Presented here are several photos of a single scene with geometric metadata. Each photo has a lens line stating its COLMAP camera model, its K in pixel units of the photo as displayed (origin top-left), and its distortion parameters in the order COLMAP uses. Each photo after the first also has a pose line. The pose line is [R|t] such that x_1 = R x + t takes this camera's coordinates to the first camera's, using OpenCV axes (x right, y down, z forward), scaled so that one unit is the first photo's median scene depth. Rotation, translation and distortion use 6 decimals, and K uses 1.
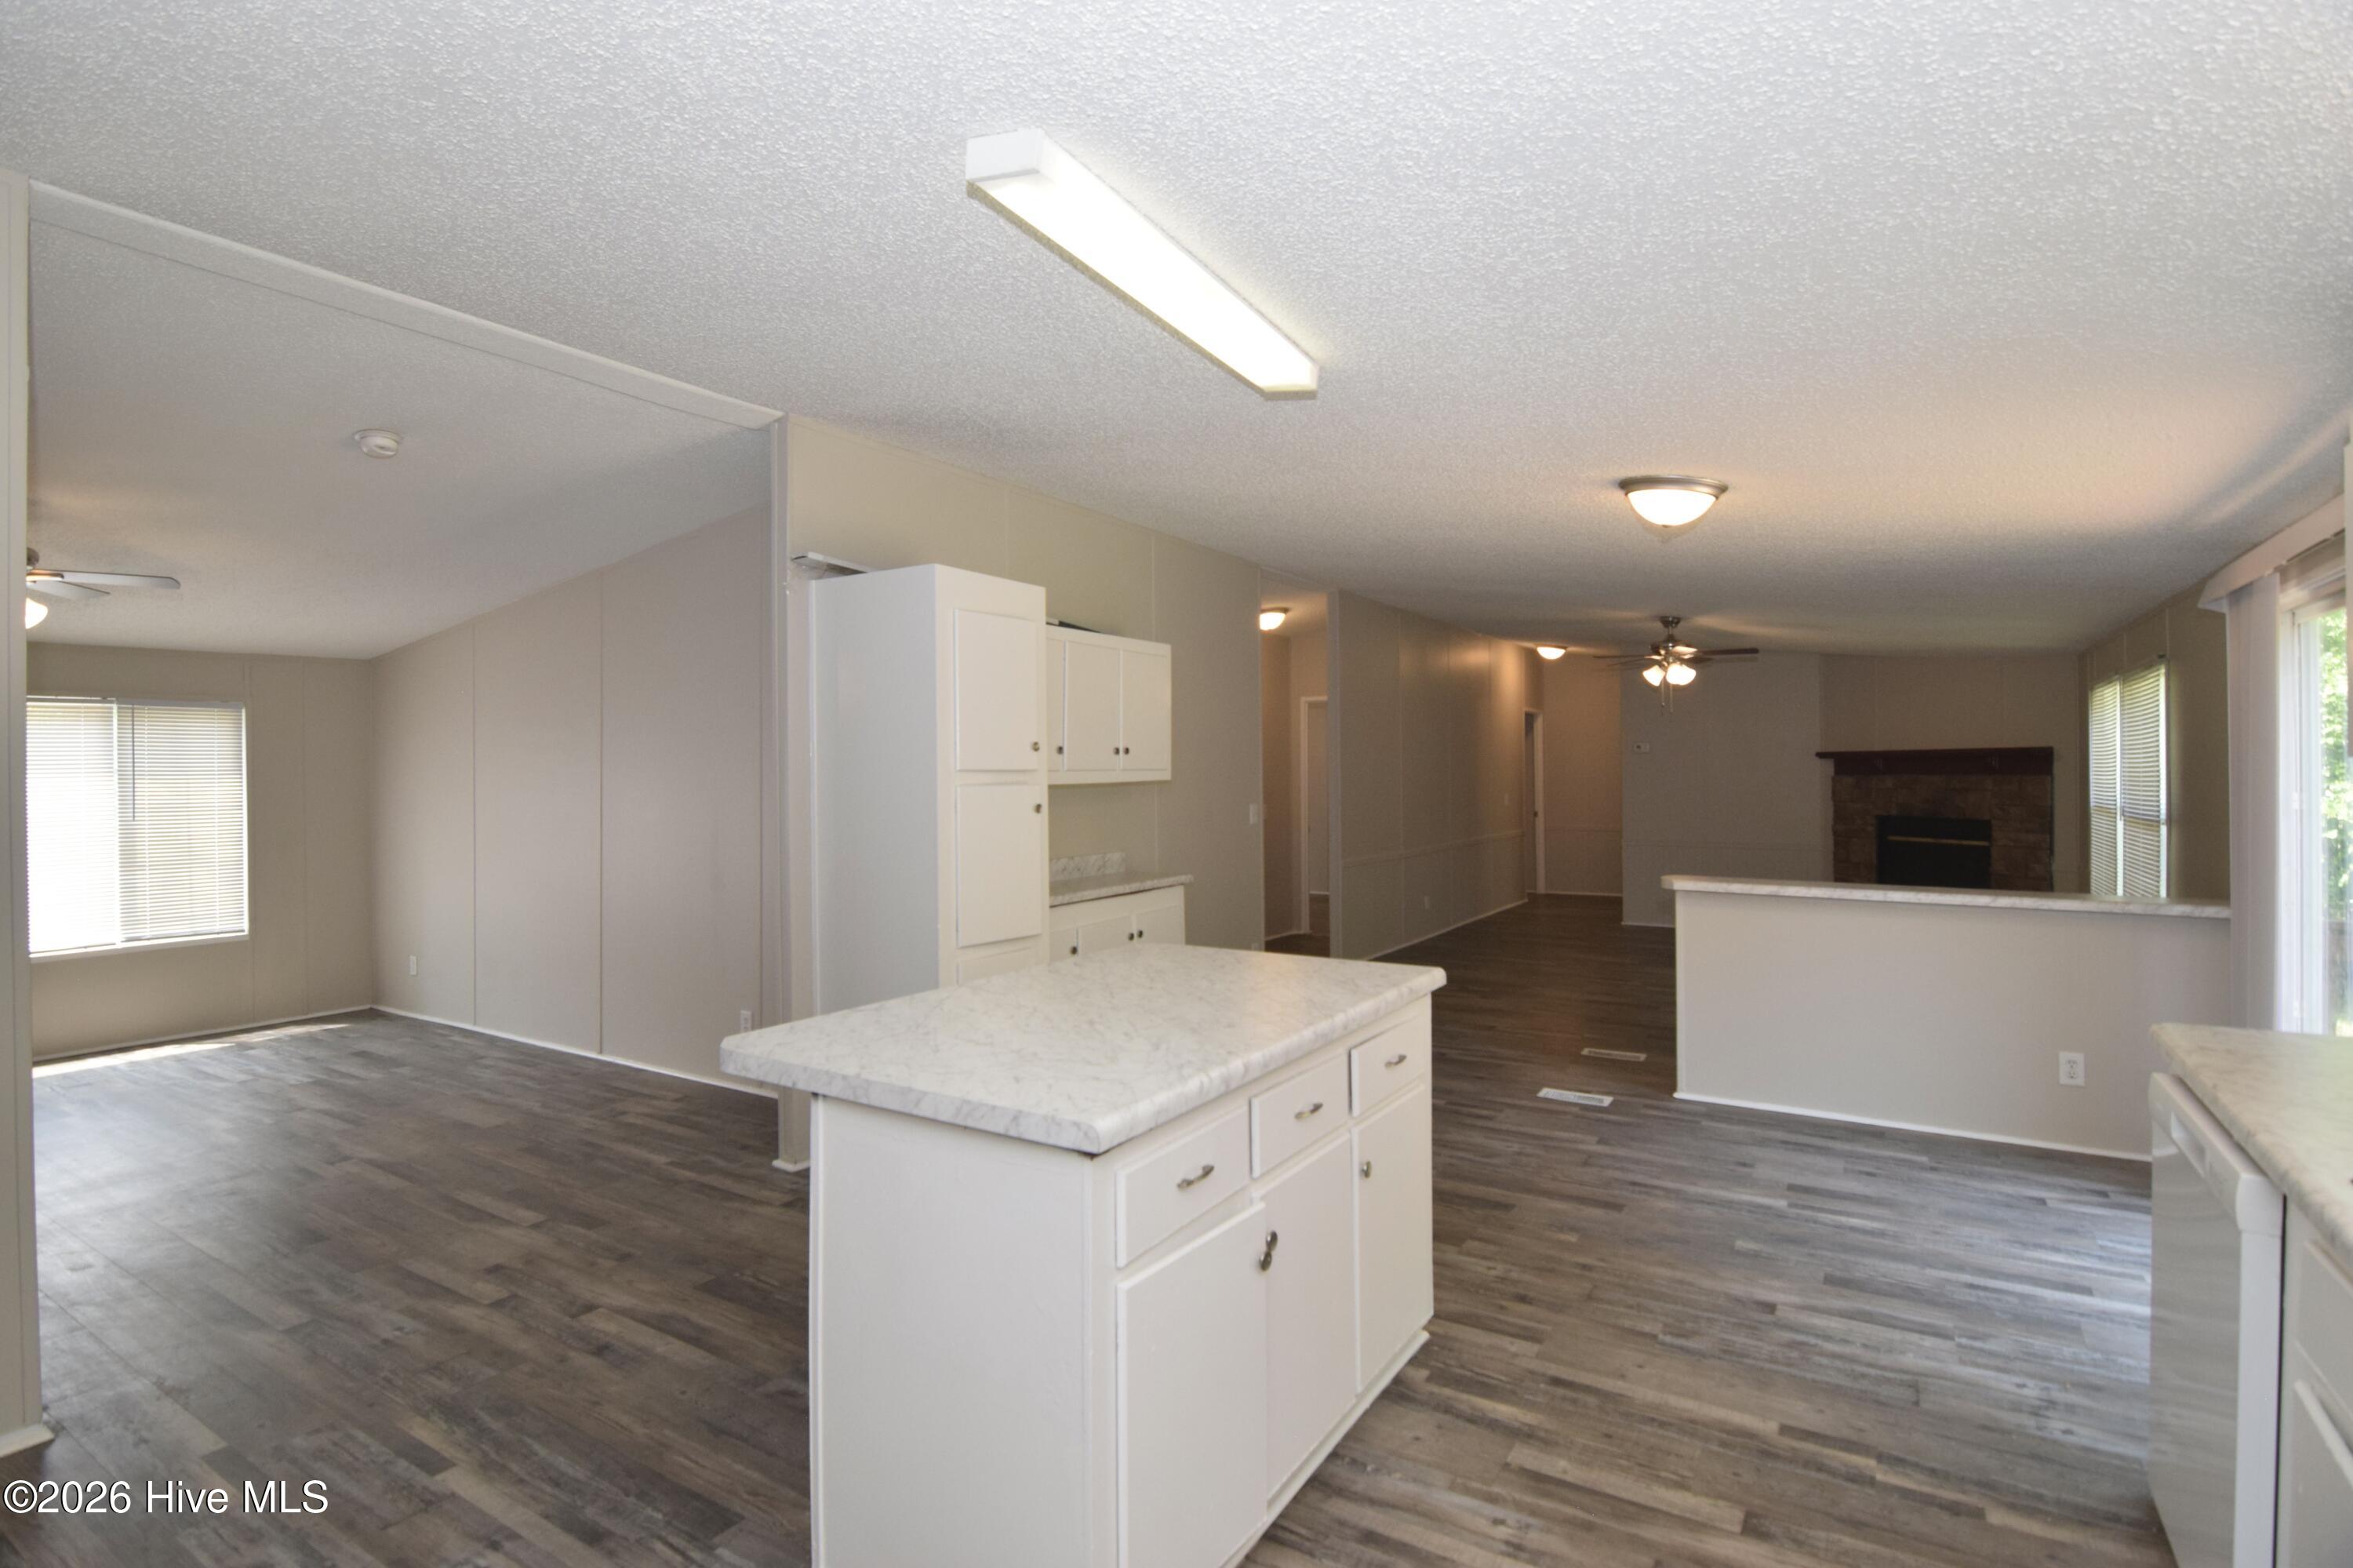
lens RADIAL K [[1159.5, 0, 1166.0], [0, 1159.5, 760.5], [0, 0, 1]] dist [-0.007658, -0.010726]
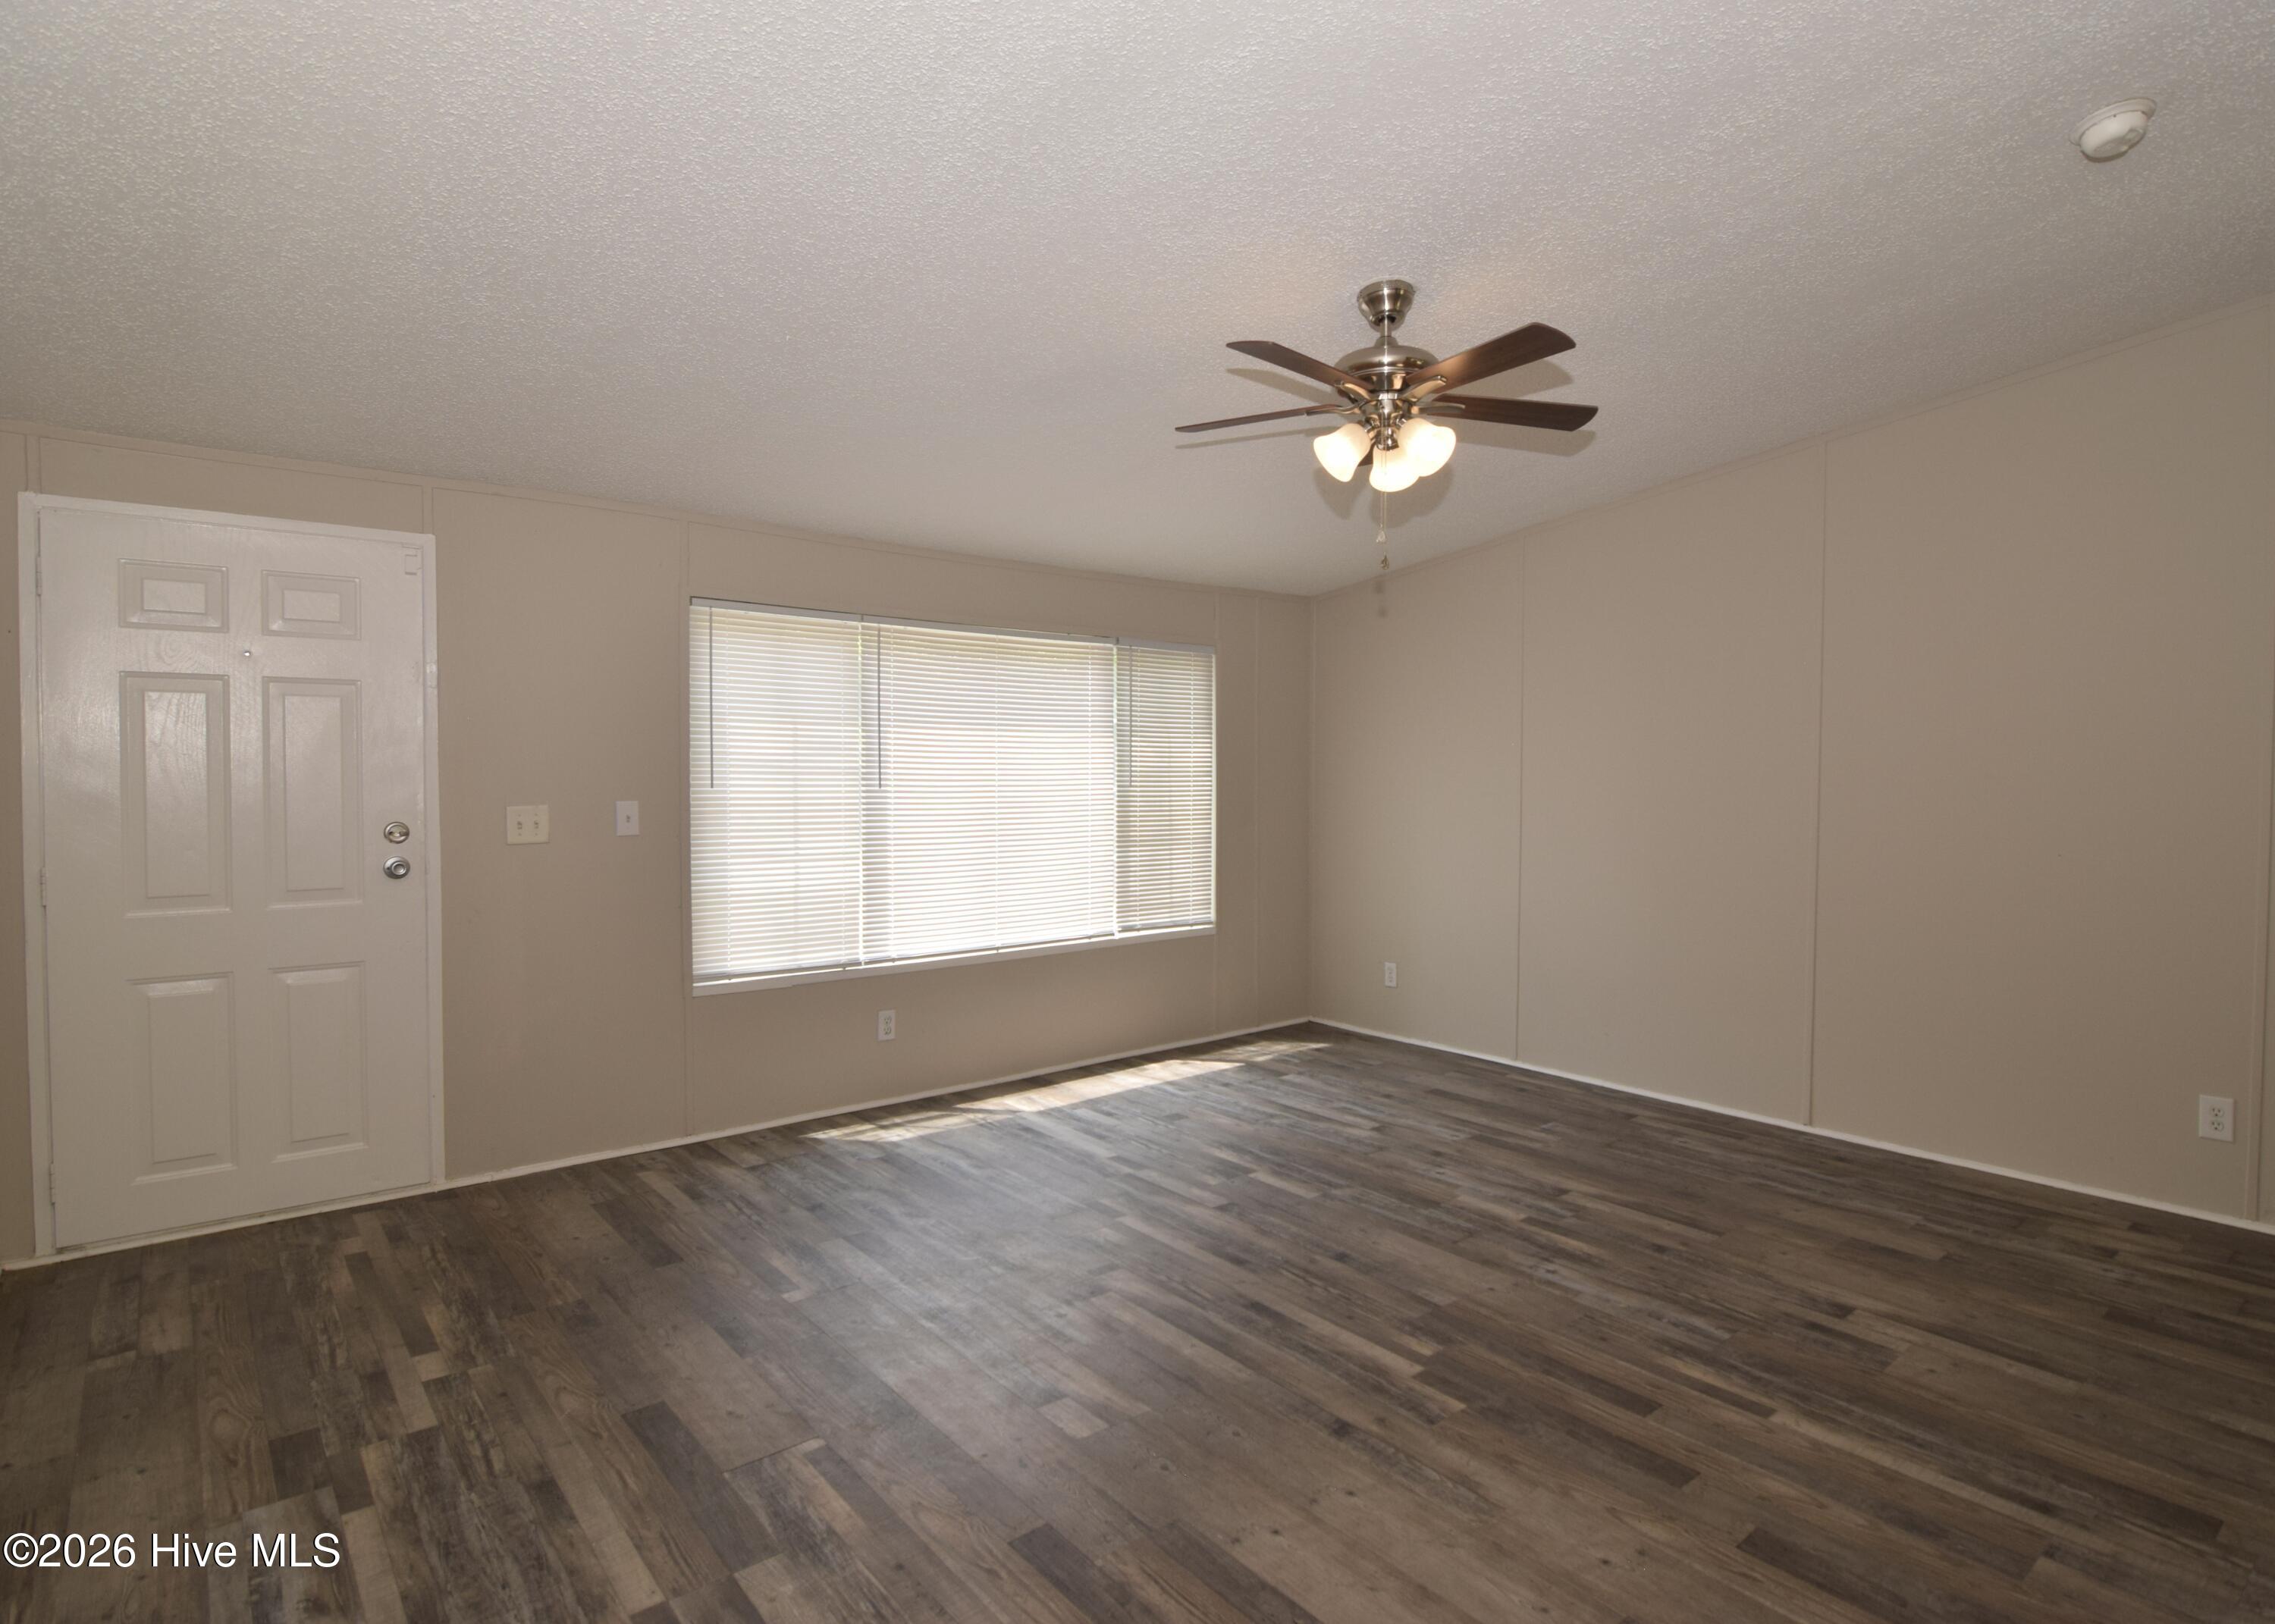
lens RADIAL K [[1194.9, 0, 1215.4], [0, 1194.9, 788.2], [0, 0, 1]] dist [0.001213, -0.017453]
pose [[0.961739, 0.019964, -0.273240, -1.254999], [-0.012608, 0.999510, 0.028650, 0.059772], [0.273678, -0.024109, 0.961519, 0.390535]]
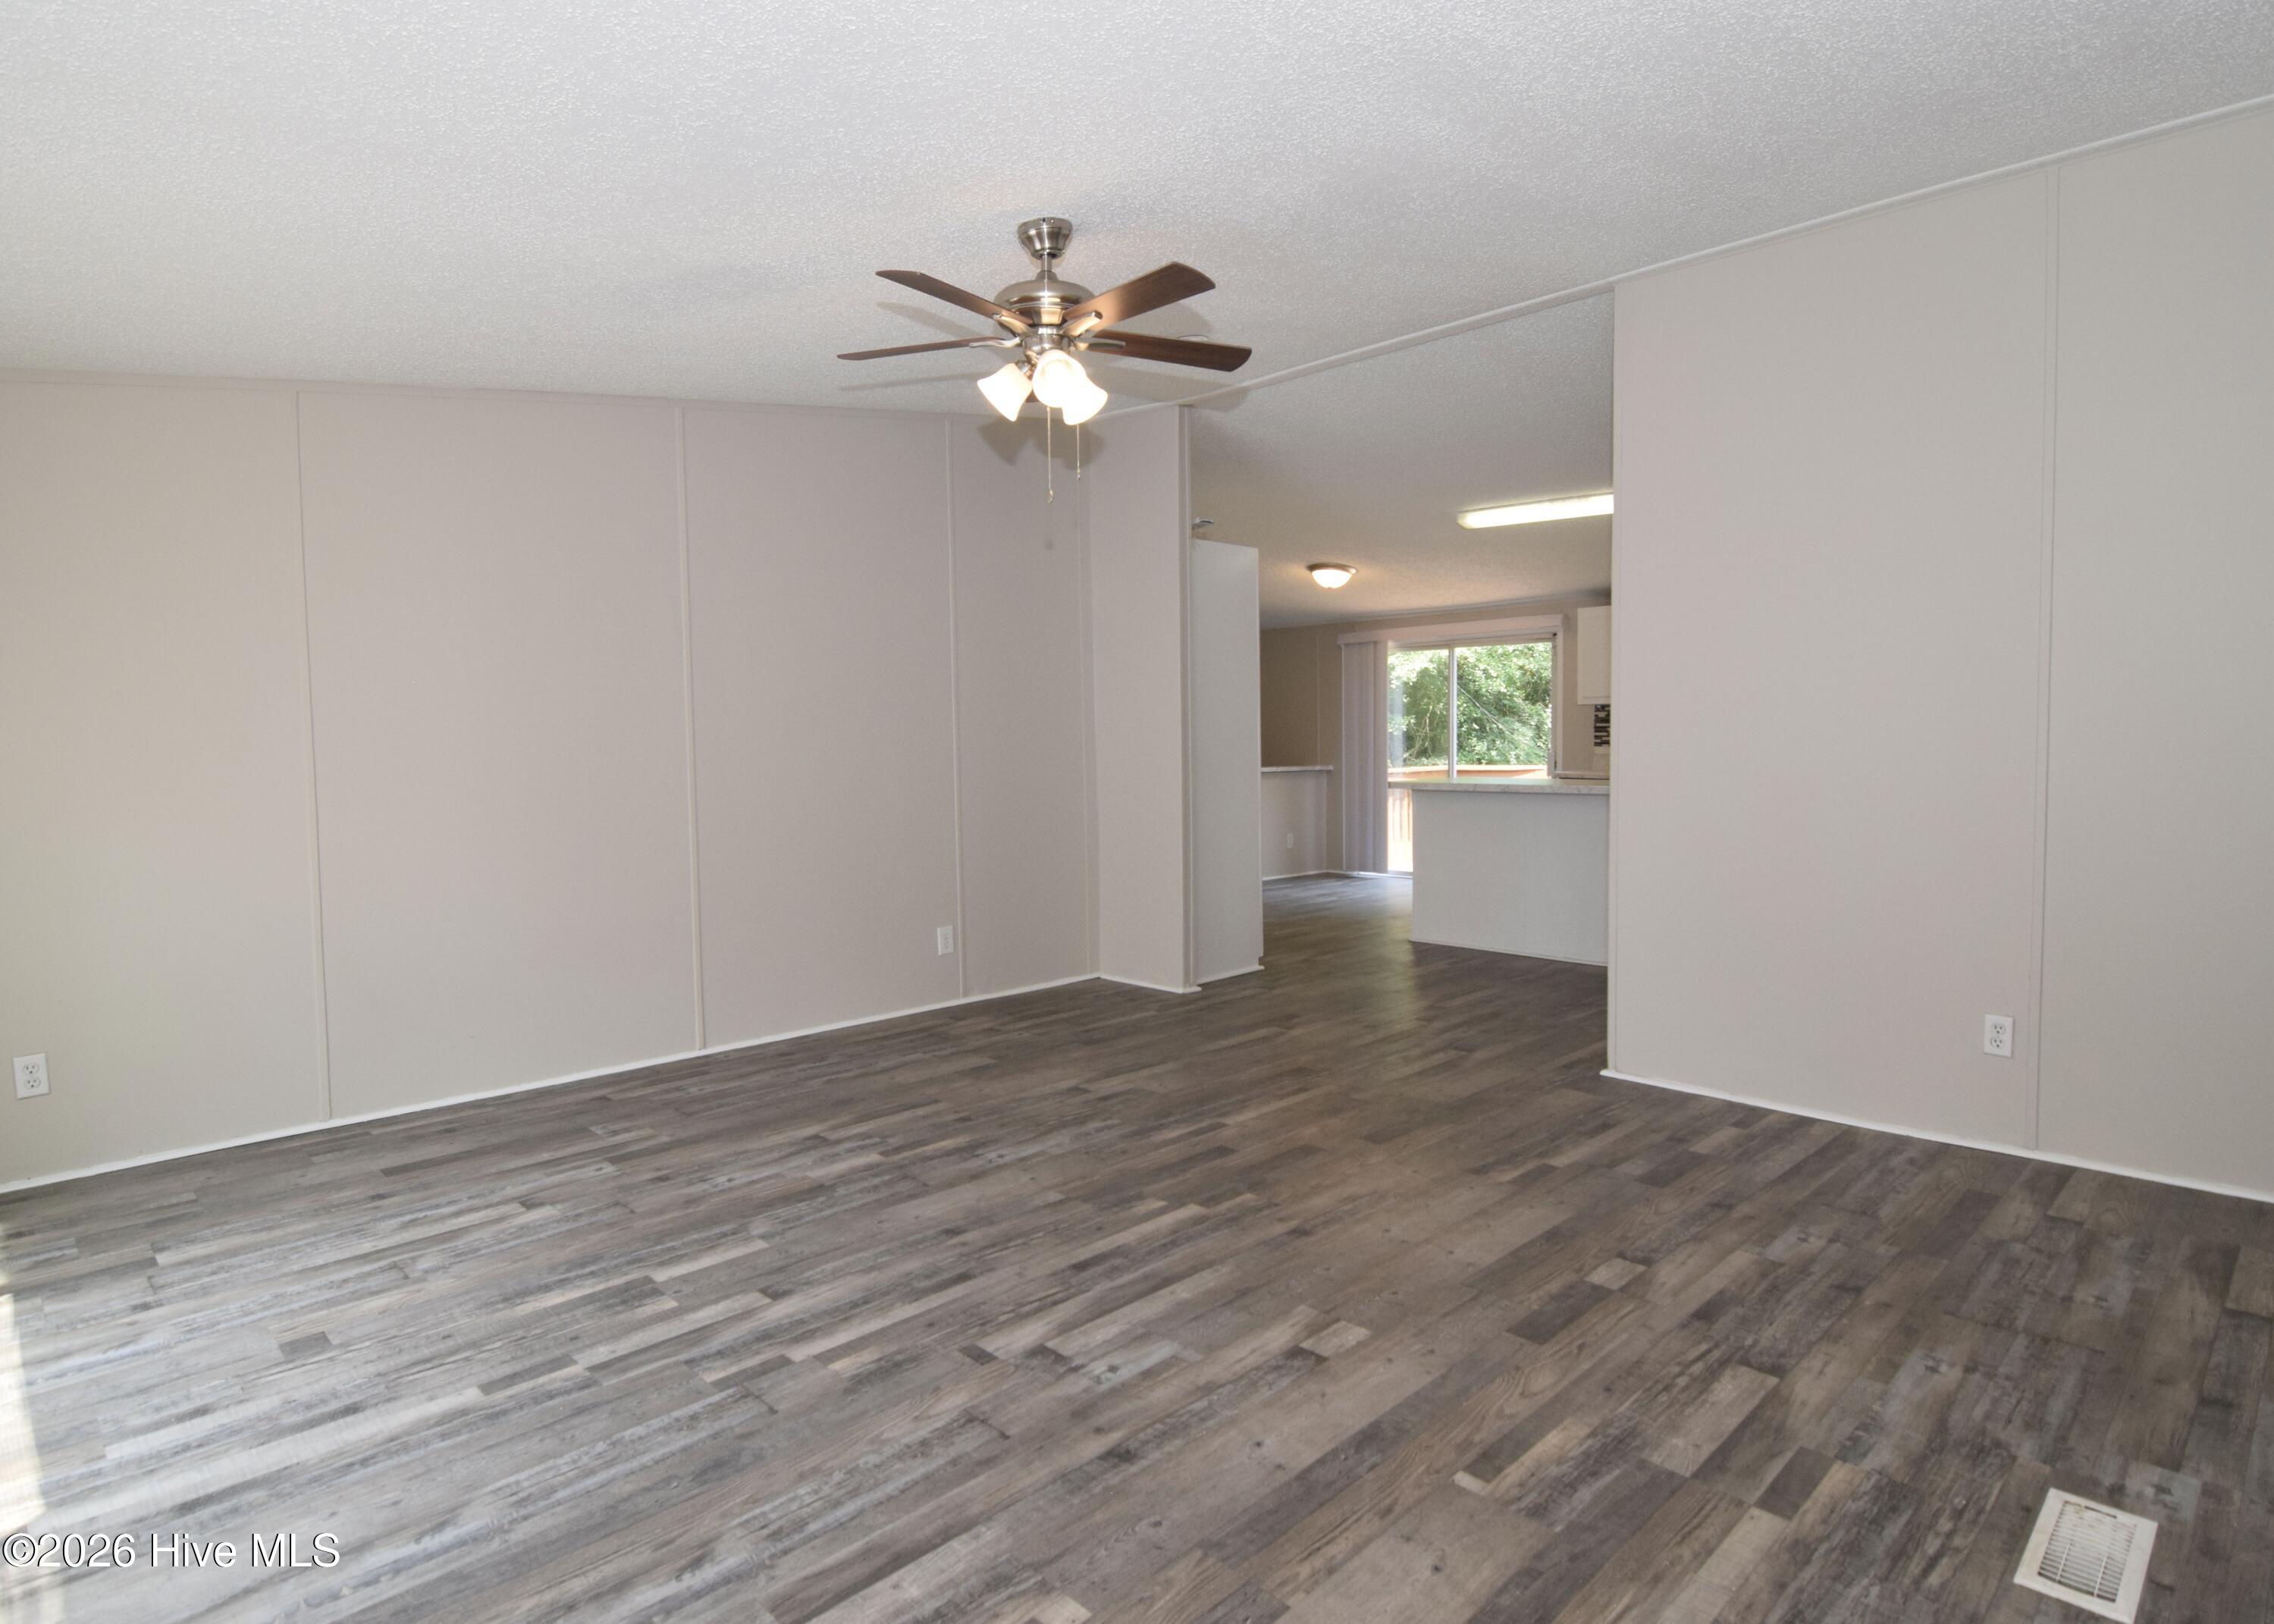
lens RADIAL K [[1217.5, 0, 1137.0], [0, 1217.5, 812.0], [0, 0, 1]] dist [-0.000263, -0.020253]
pose [[0.227614, -0.053639, 0.972273, -2.333180], [0.002353, 0.998509, 0.054536, 0.107793], [-0.973749, -0.010125, 0.227401, 1.055266]]
